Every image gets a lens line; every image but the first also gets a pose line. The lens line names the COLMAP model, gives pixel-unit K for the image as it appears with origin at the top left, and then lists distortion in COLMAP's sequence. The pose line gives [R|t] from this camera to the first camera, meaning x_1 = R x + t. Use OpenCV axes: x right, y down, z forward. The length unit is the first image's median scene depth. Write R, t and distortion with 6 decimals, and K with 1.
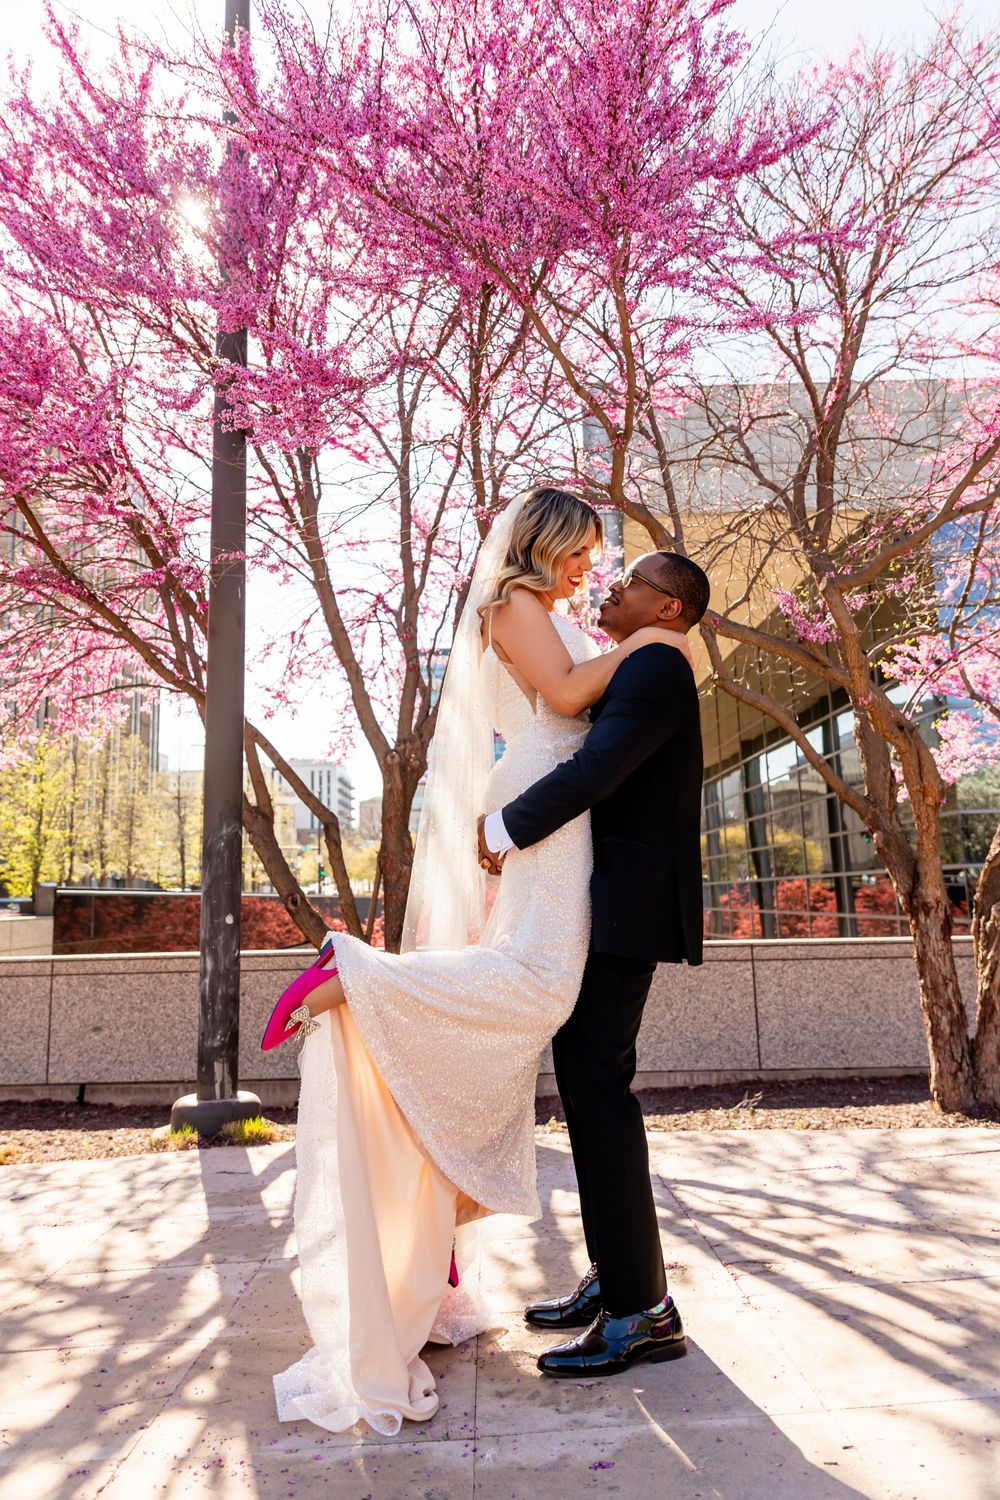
lens RADIAL K [[1121.6, 0, 464.3], [0, 1121.6, 680.7], [0, 0, 1]] dist [0.012973, -0.016773]
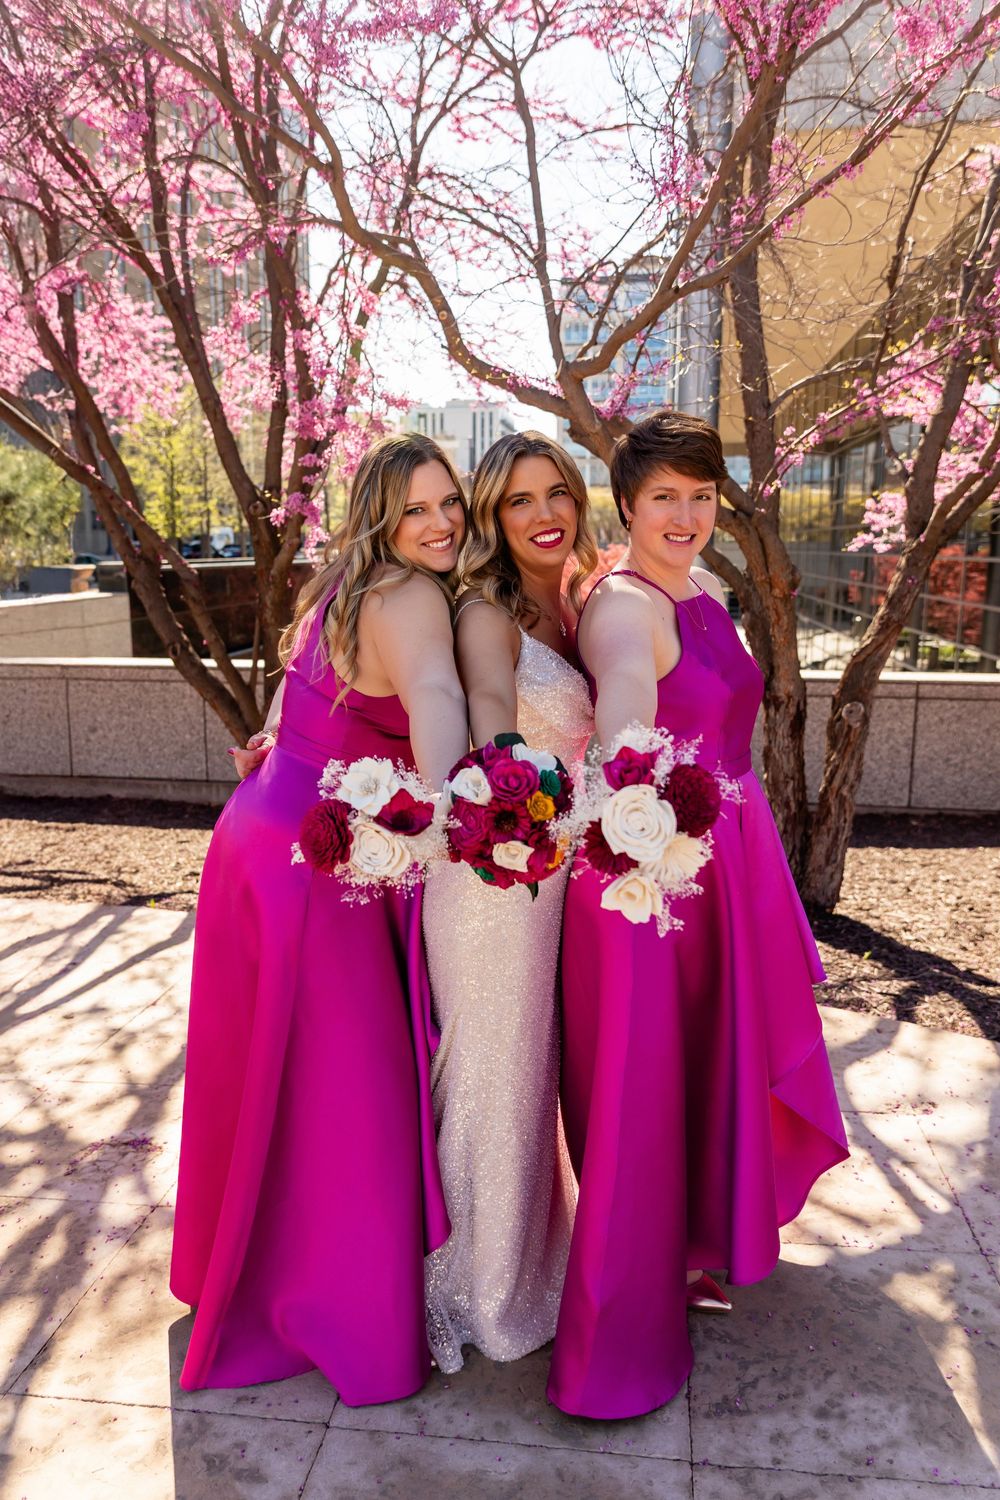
lens RADIAL K [[1121.6, 0, 464.6], [0, 1121.6, 744.1], [0, 0, 1]] dist [0.012973, -0.016773]
pose [[0.986408, 0.049231, -0.156764, 0.247499], [0.011679, 0.930639, 0.365753, -0.083519], [0.163897, -0.362613, 0.917415, 0.087756]]
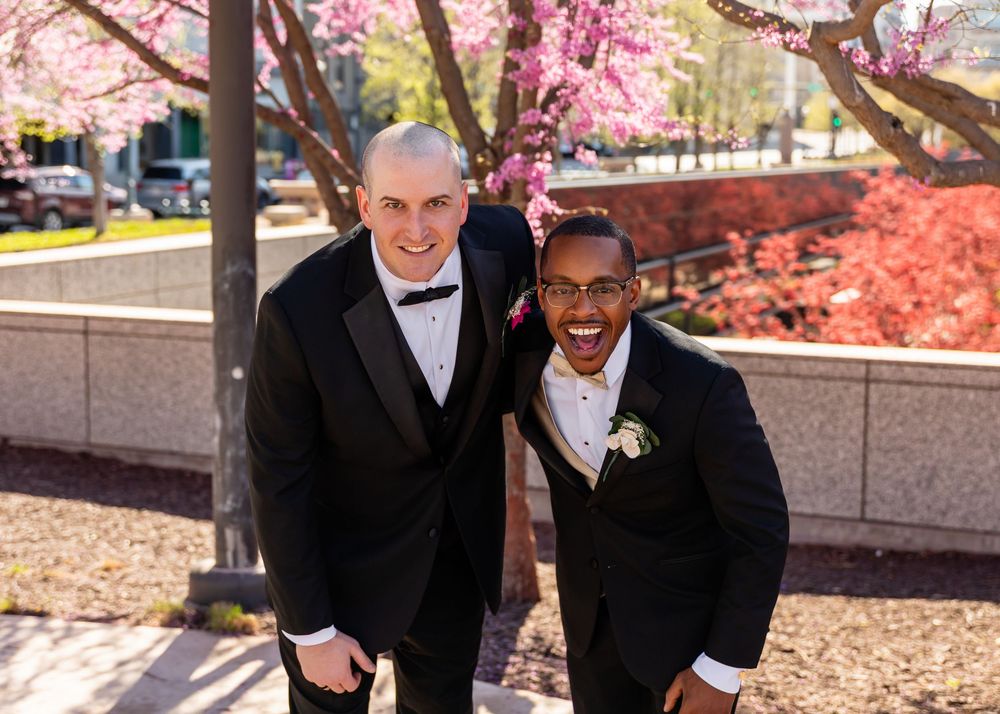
lens RADIAL K [[1527.0, 0, 458.5], [0, 1527.0, 314.3], [0, 0, 1]] dist [-0.015744, 0.000000]
pose [[0.919164, 0.066957, -0.388143, 0.308581], [0.055964, 0.953246, 0.296969, -0.130337], [0.389880, -0.294685, 0.872441, 0.049670]]
